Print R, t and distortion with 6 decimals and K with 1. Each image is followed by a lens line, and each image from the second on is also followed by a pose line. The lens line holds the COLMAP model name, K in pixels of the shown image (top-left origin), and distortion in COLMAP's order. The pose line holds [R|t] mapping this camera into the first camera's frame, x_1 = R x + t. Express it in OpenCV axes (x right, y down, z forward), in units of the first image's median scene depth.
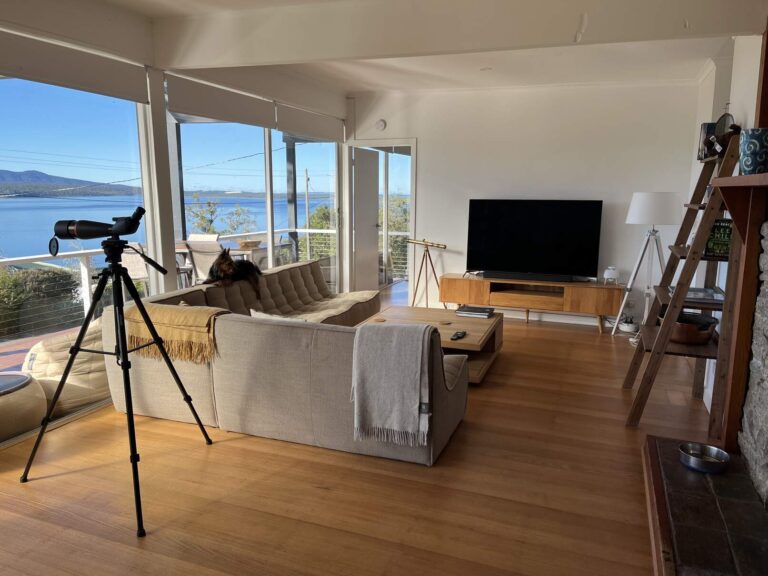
lens RADIAL K [[584.7, 0, 384.0], [0, 584.7, 288.0], [0, 0, 1]] dist [0.009958, 0.000468]
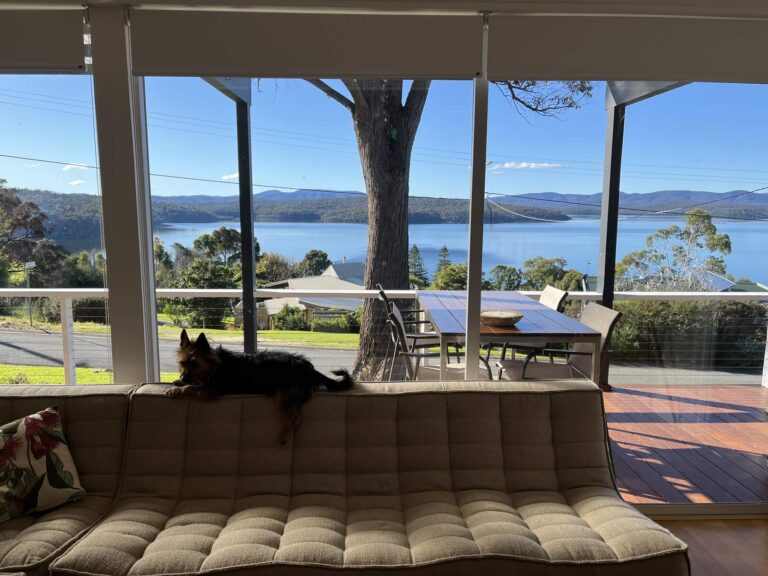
lens RADIAL K [[584.7, 0, 384.0], [0, 584.7, 288.0], [0, 0, 1]] dist [0.009958, 0.000468]
pose [[0.354978, 0.126249, -0.926311, 0.103833], [-0.157396, 0.984767, 0.073899, -0.064705], [0.921530, 0.119565, 0.369441, 0.375569]]
